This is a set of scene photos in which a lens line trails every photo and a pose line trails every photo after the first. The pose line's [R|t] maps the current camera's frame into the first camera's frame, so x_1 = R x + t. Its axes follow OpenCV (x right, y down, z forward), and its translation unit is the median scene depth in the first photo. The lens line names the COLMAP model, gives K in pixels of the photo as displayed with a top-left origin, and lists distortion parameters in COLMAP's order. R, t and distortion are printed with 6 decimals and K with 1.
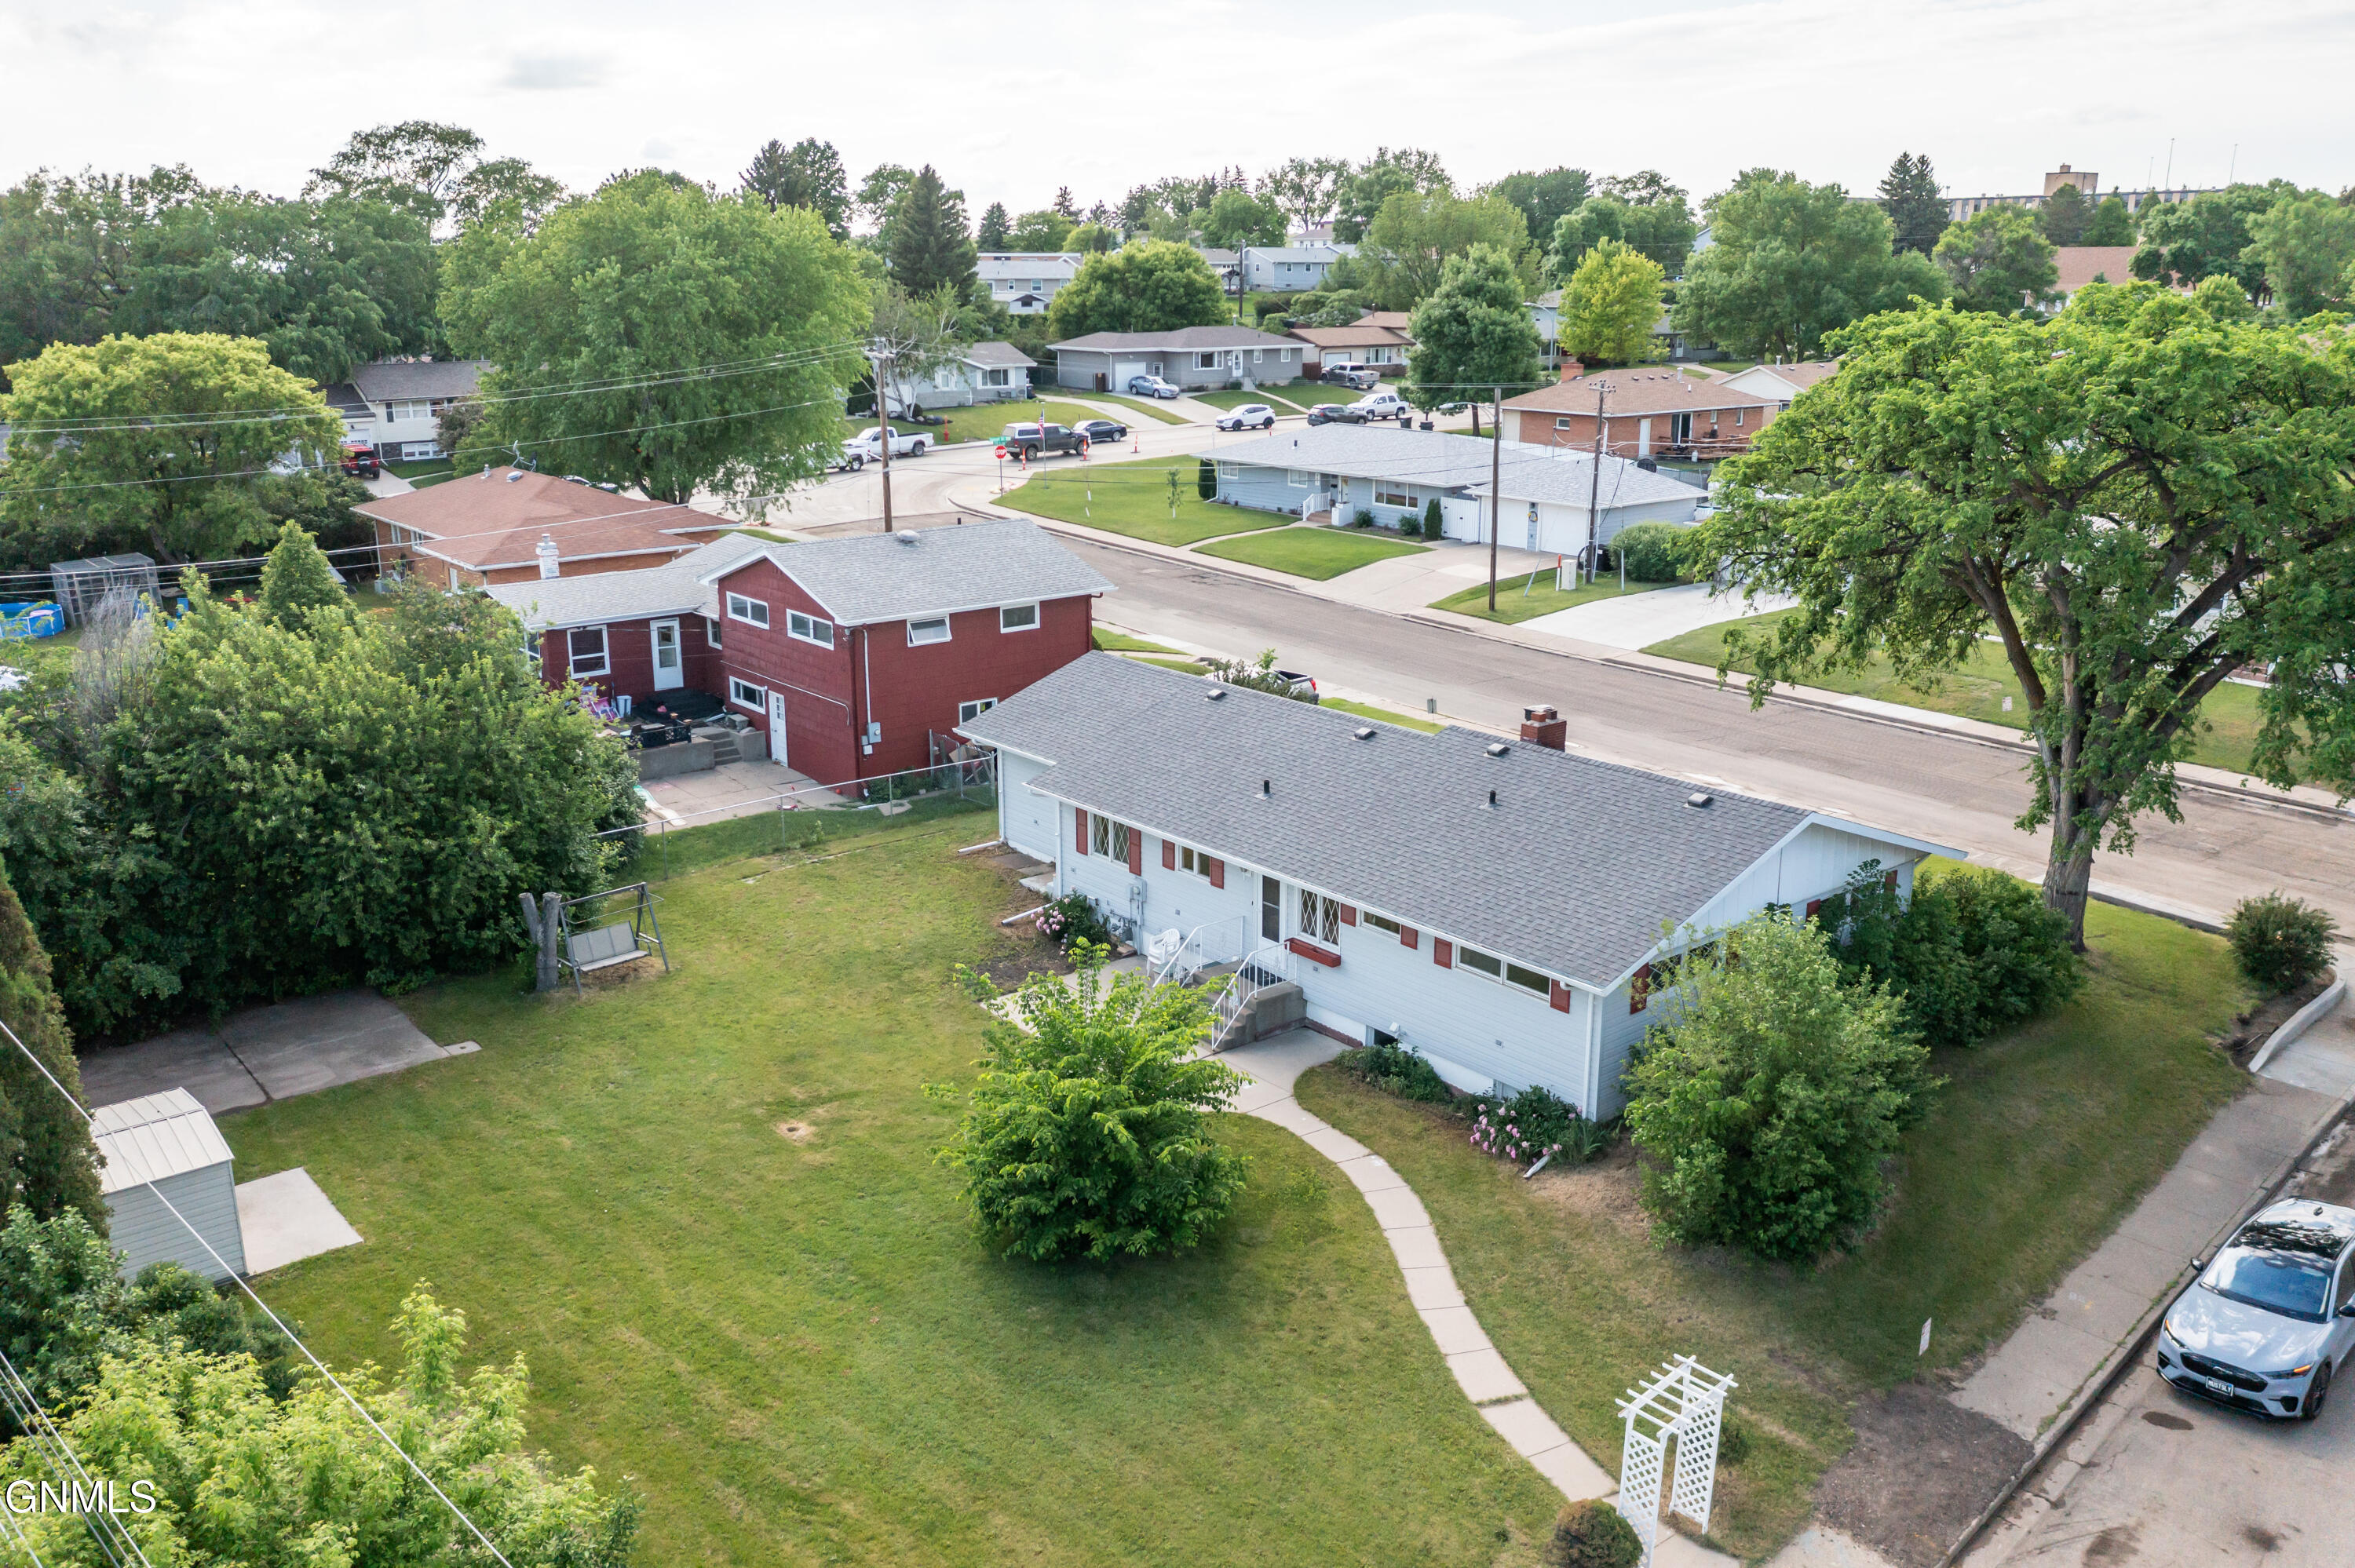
lens RADIAL K [[1873.0, 0, 1170.7], [0, 1873.0, 792.6], [0, 0, 1]] dist [-0.011719, 0.008265]
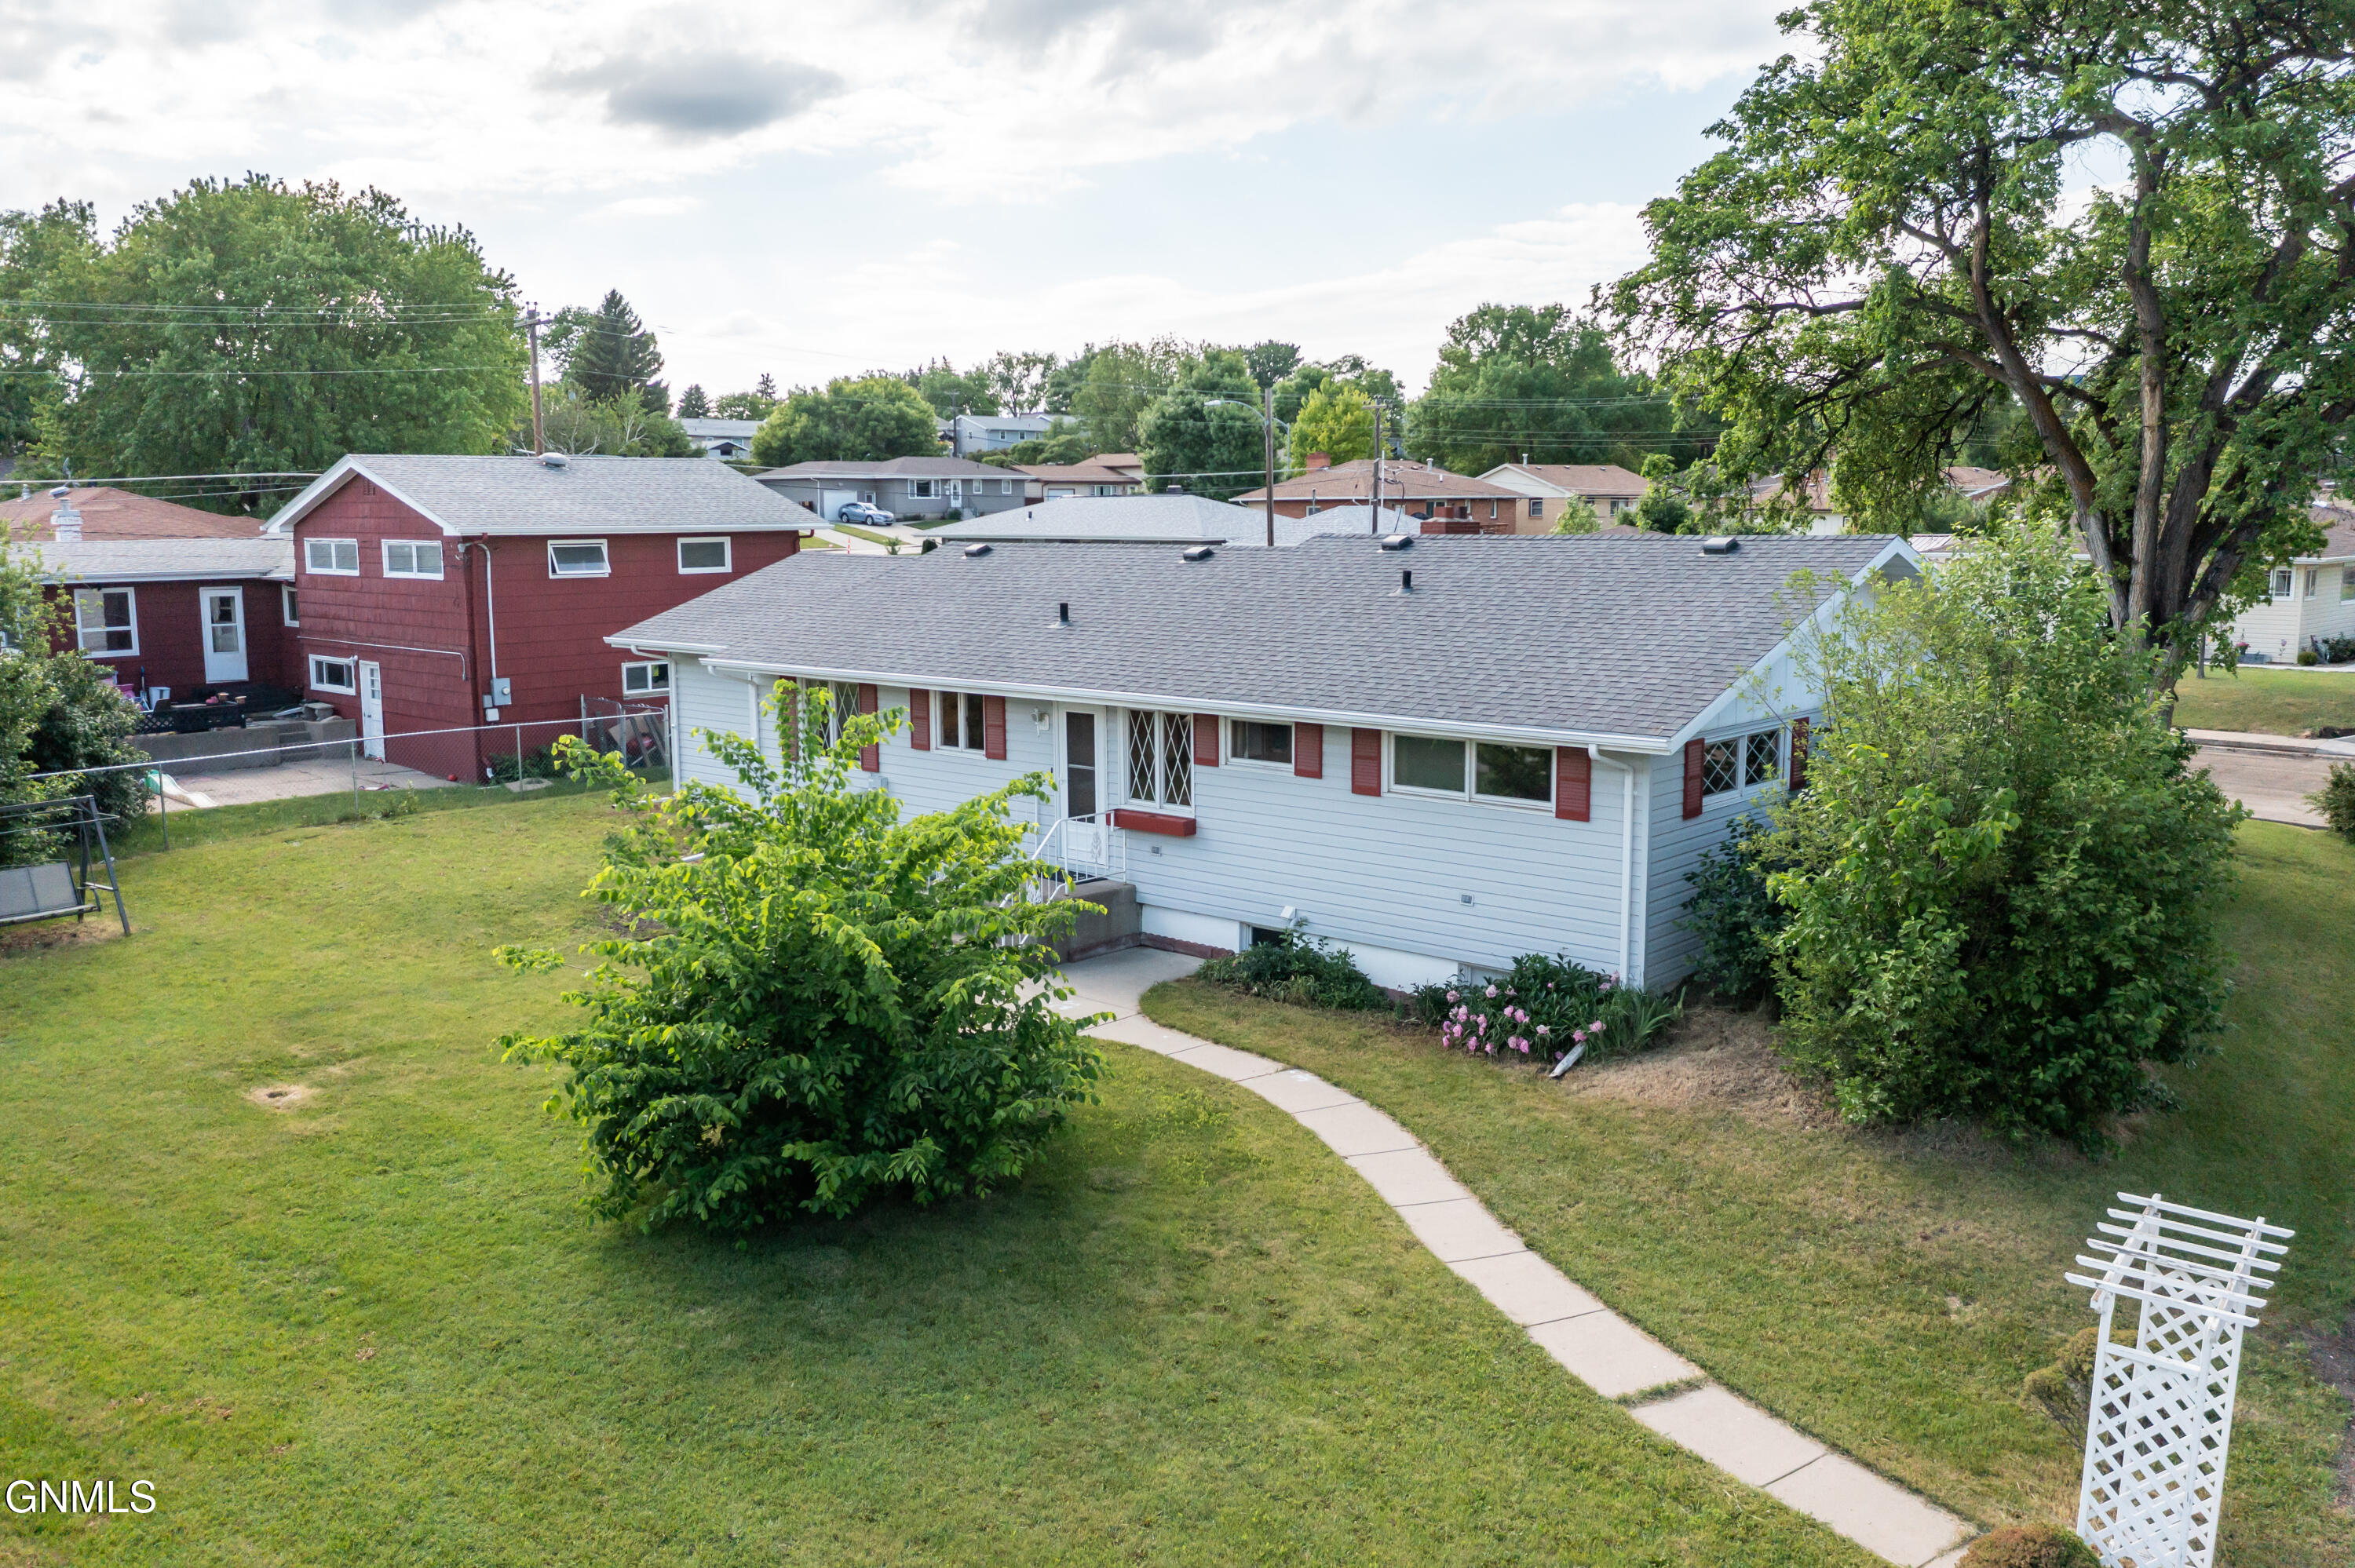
lens RADIAL K [[1866.6, 0, 1177.5], [0, 1866.6, 784.0], [0, 0, 1]] dist [-0.012081, 0.000935]
pose [[0.987480, -0.023979, 0.155914, -0.015997], [0.043812, 0.991183, -0.125046, 0.150654], [-0.151541, 0.130312, 0.979824, 0.349813]]
